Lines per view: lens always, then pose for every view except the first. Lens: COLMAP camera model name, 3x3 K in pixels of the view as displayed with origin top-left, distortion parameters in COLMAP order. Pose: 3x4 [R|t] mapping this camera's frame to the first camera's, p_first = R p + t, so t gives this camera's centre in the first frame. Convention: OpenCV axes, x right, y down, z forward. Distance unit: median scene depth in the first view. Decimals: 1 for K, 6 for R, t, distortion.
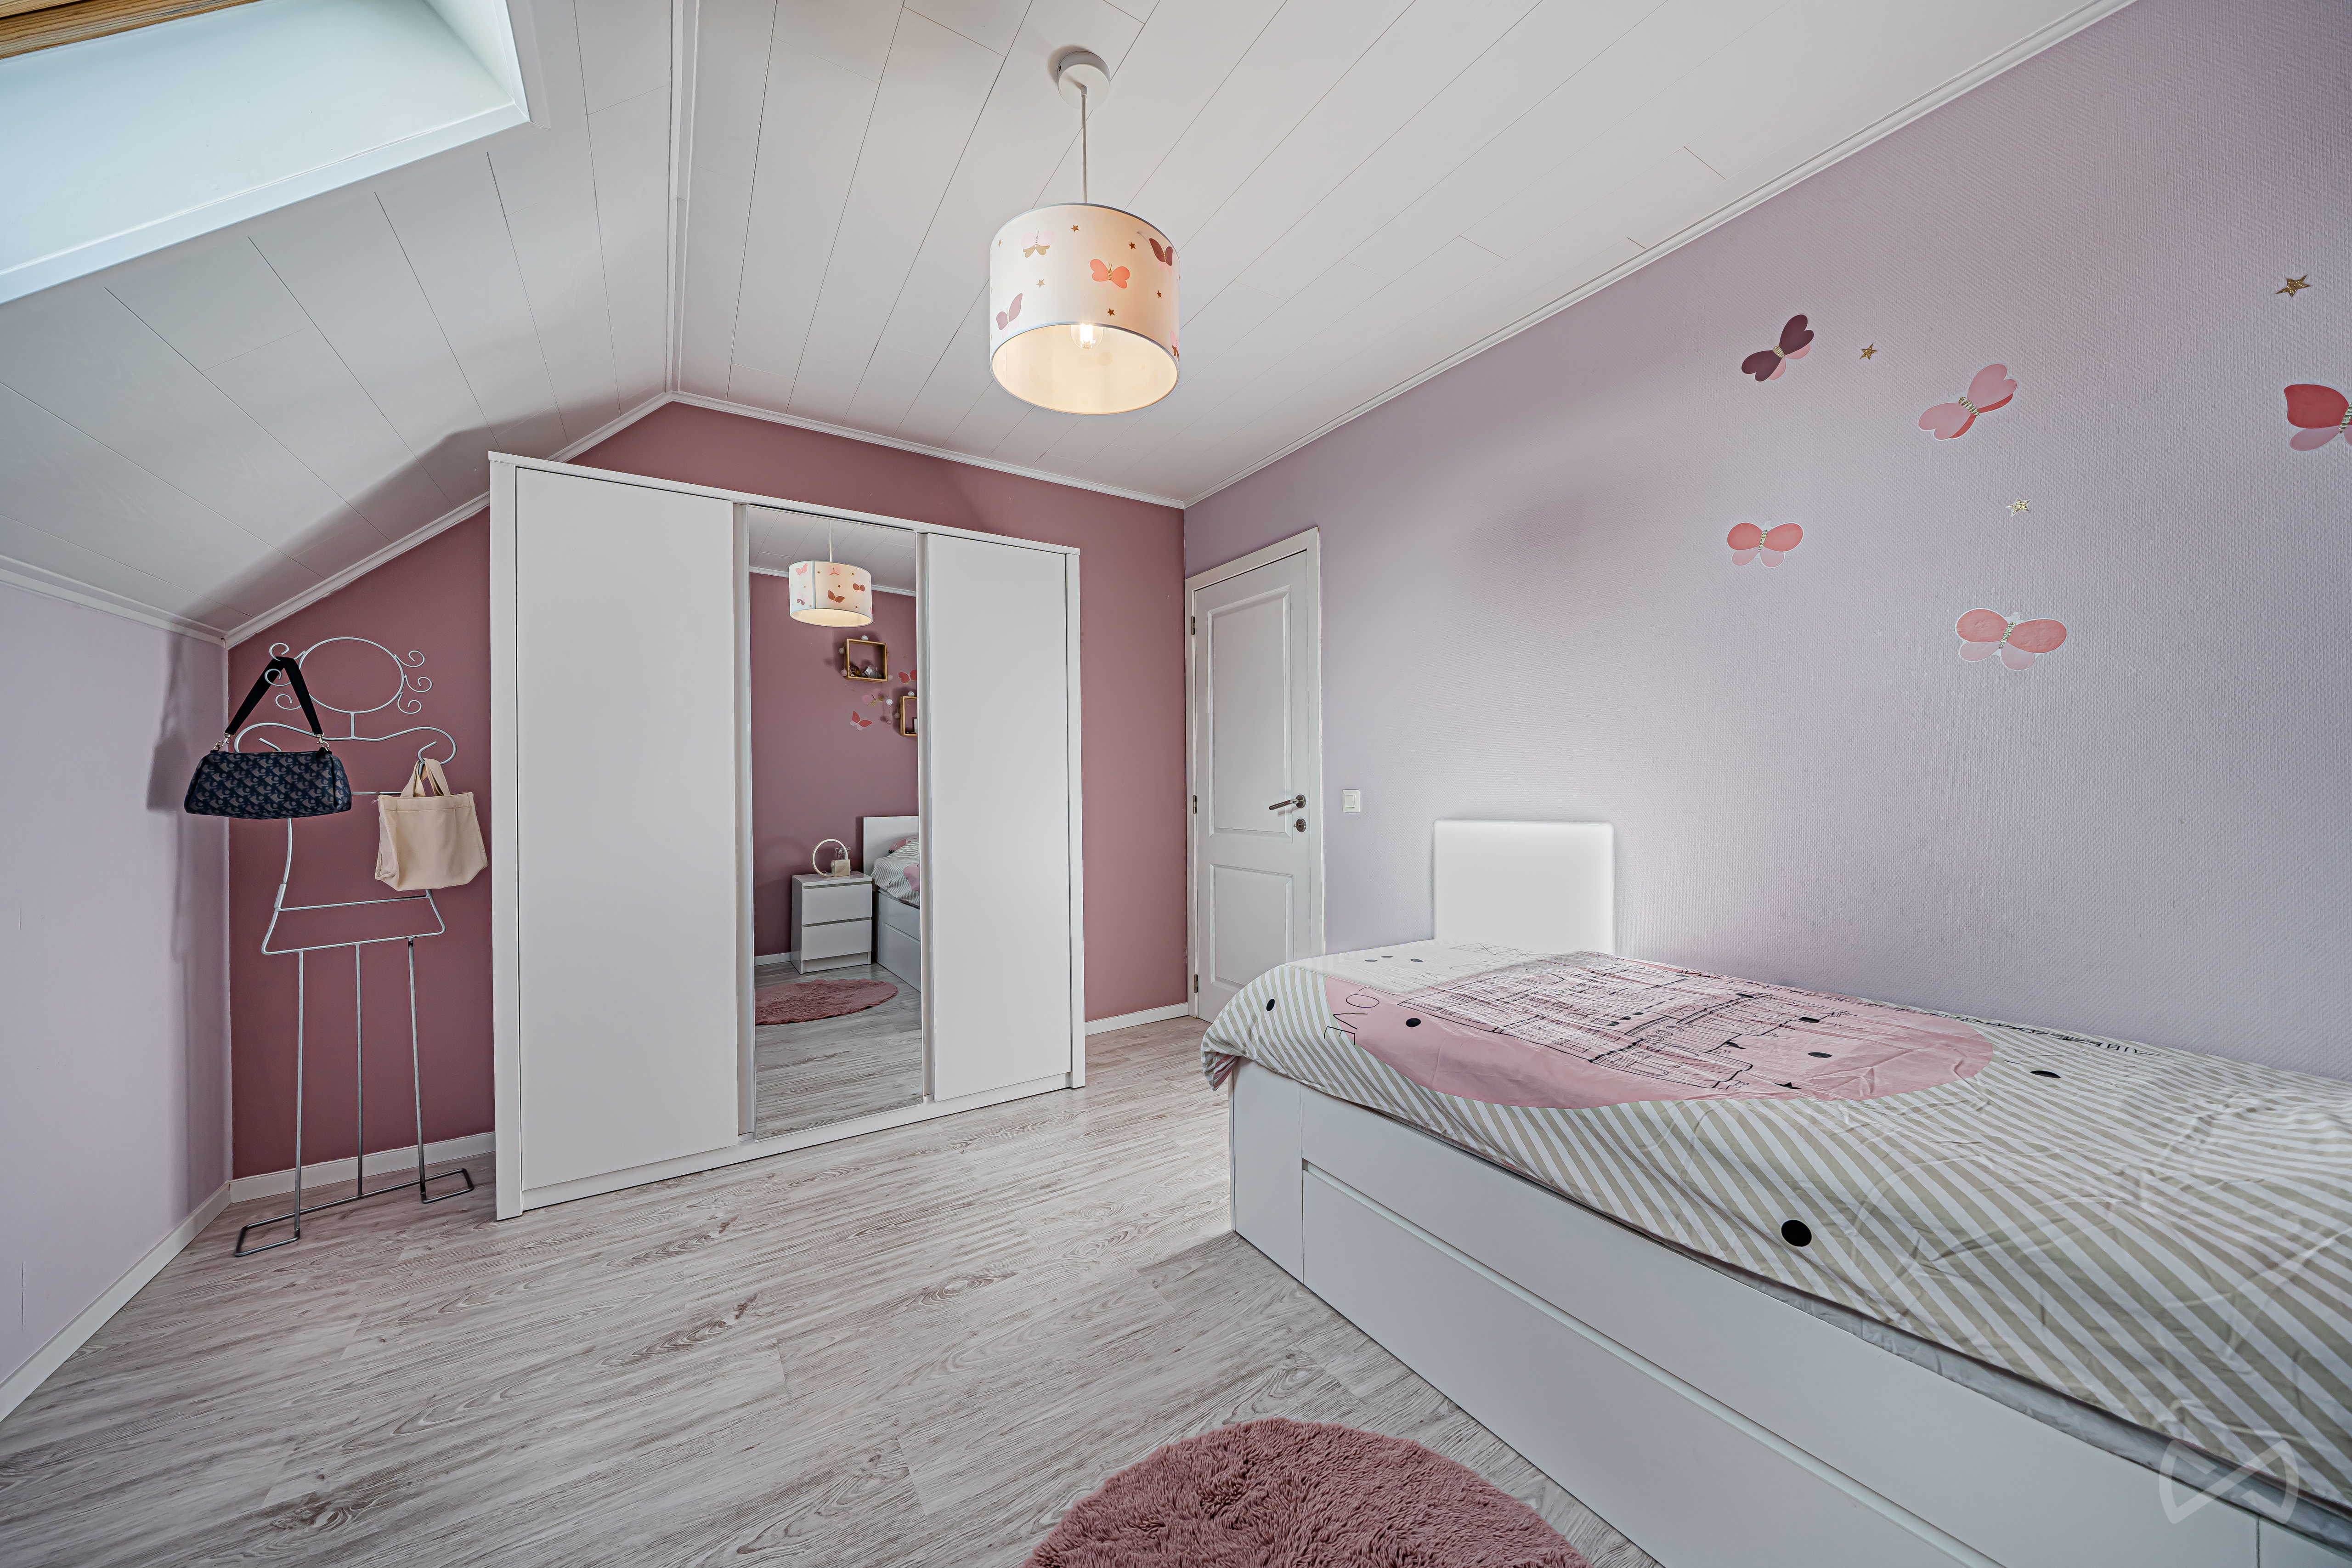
lens RADIAL K [[802.3, 0, 1176.2], [0, 802.3, 783.5], [0, 0, 1]] dist [0.000939, 0.000017]
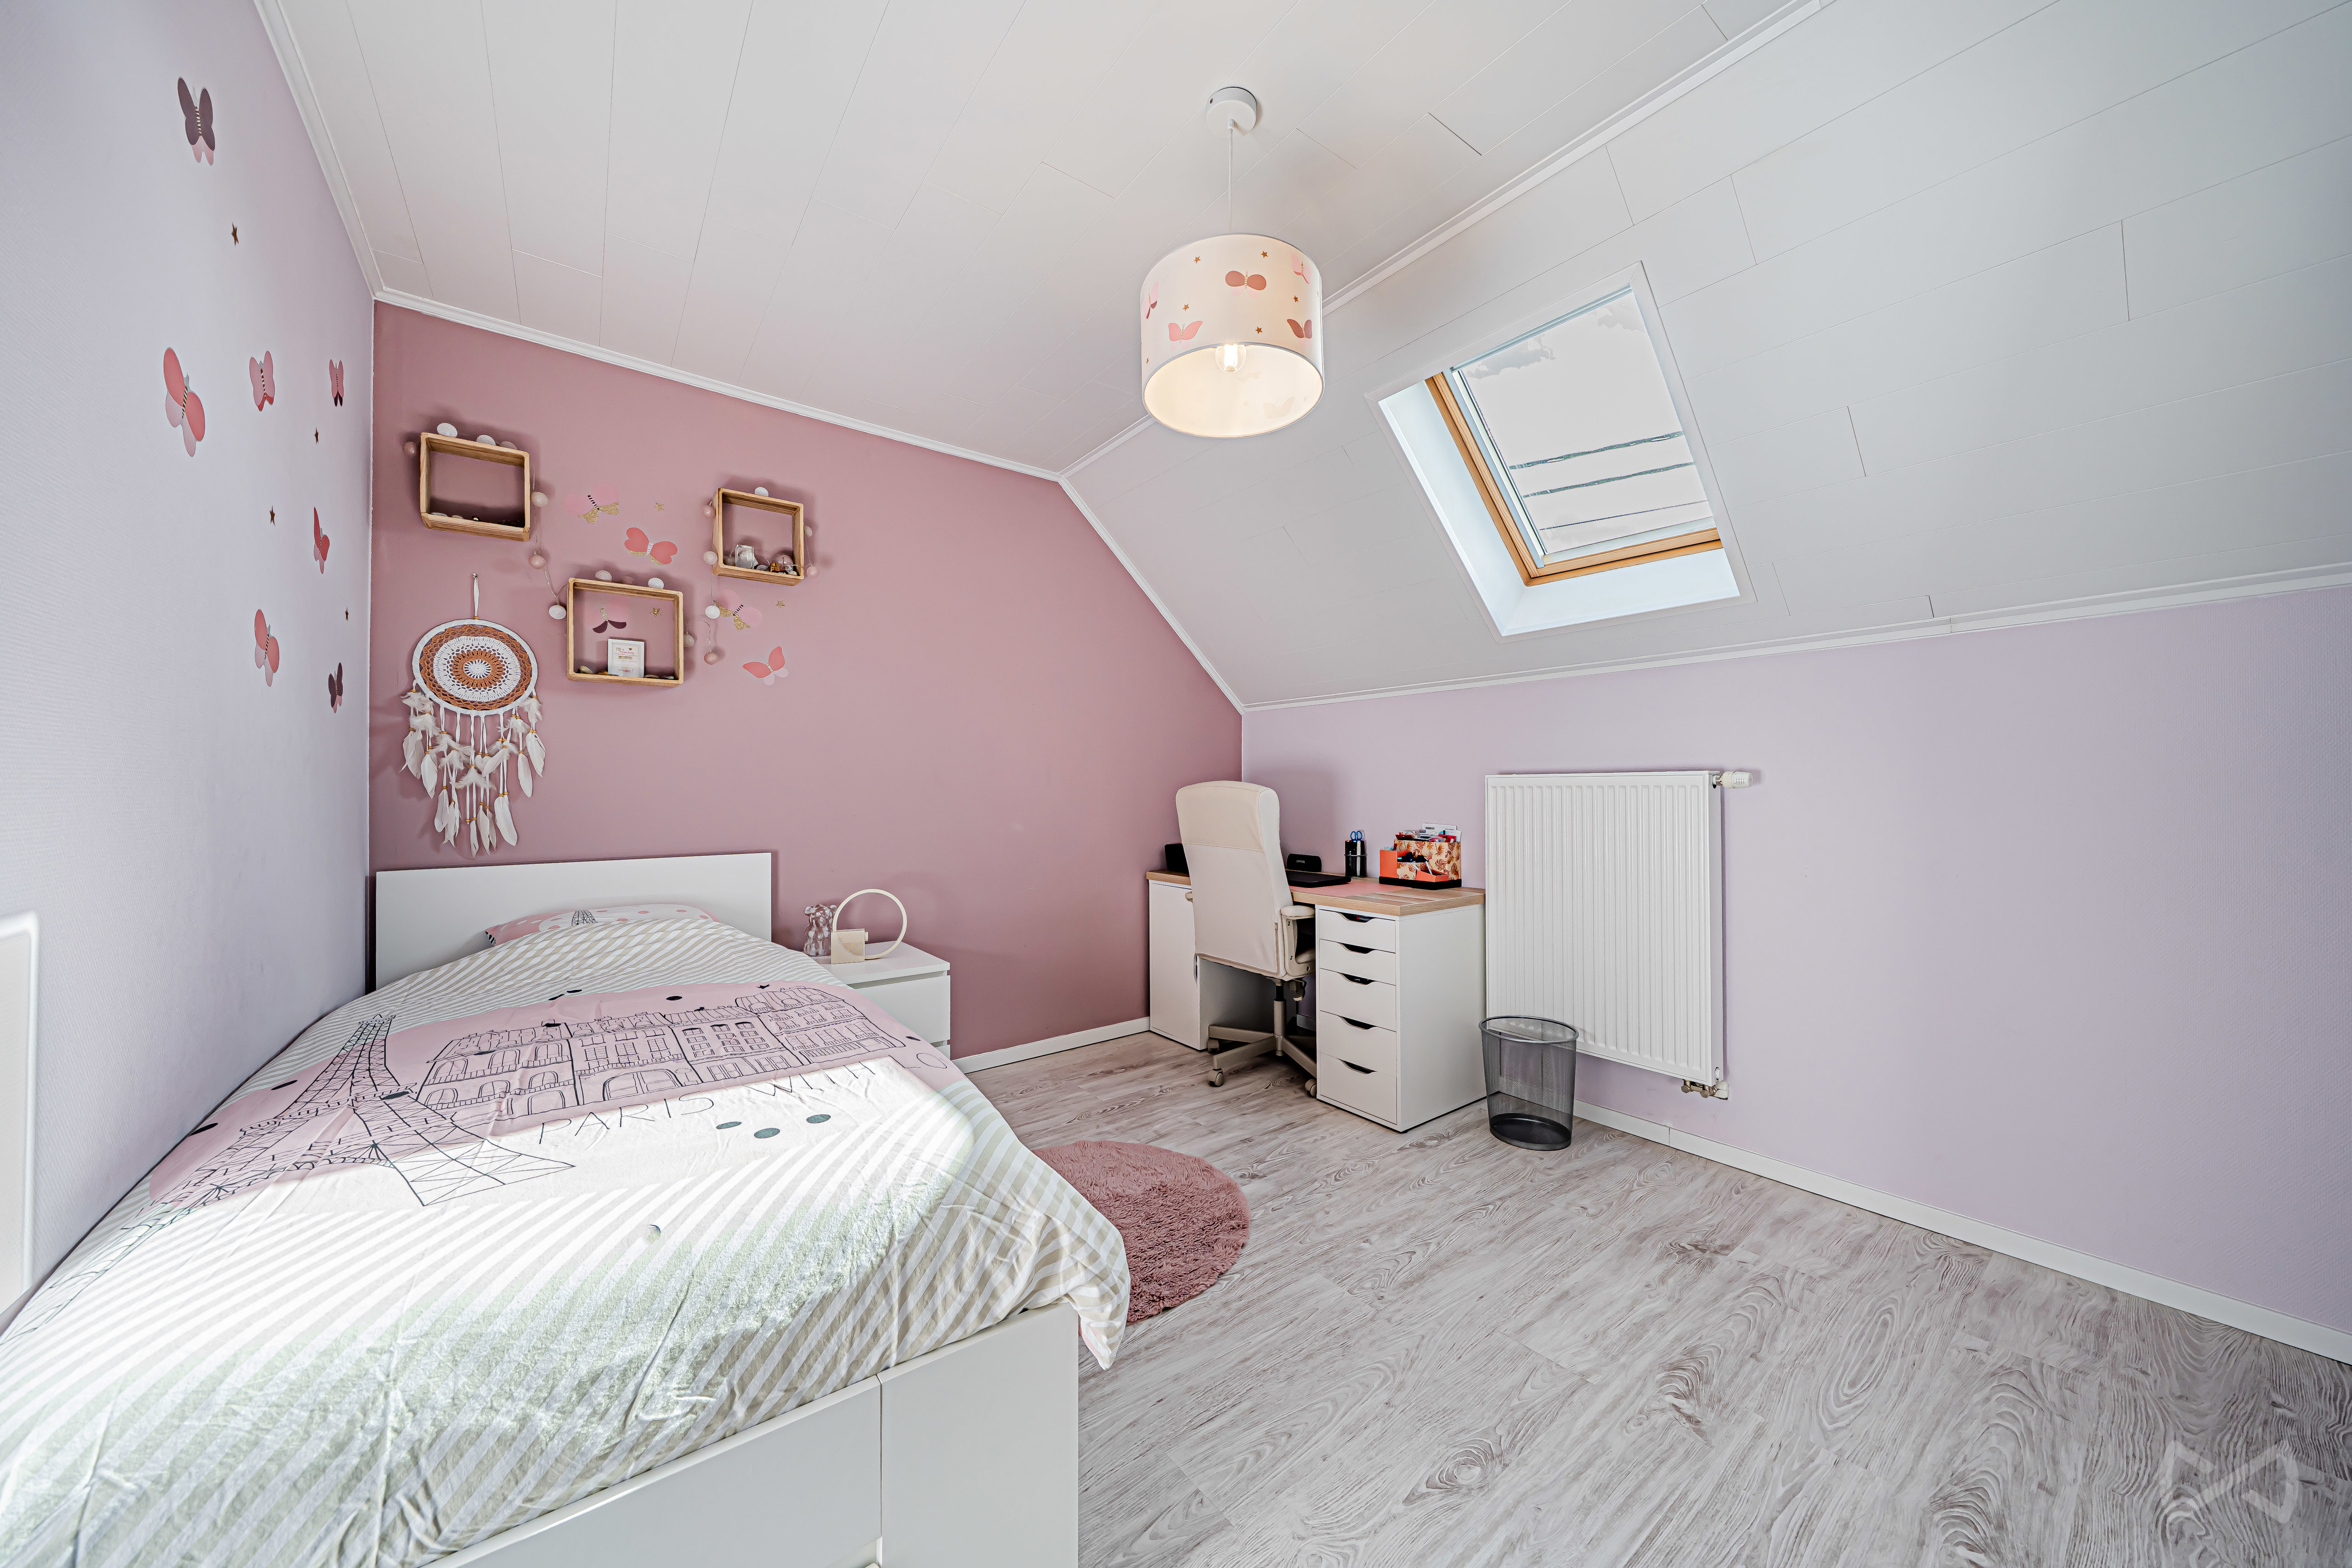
lens RADIAL K [[802.3, 0, 1175.4], [0, 802.3, 783.9], [0, 0, 1]] dist [0.000939, 0.000017]
pose [[-0.996489, 0.012764, -0.082745, 0.055362], [0.013273, 0.999896, -0.005605, -0.003825], [0.082665, -0.006684, -0.996555, 2.071008]]
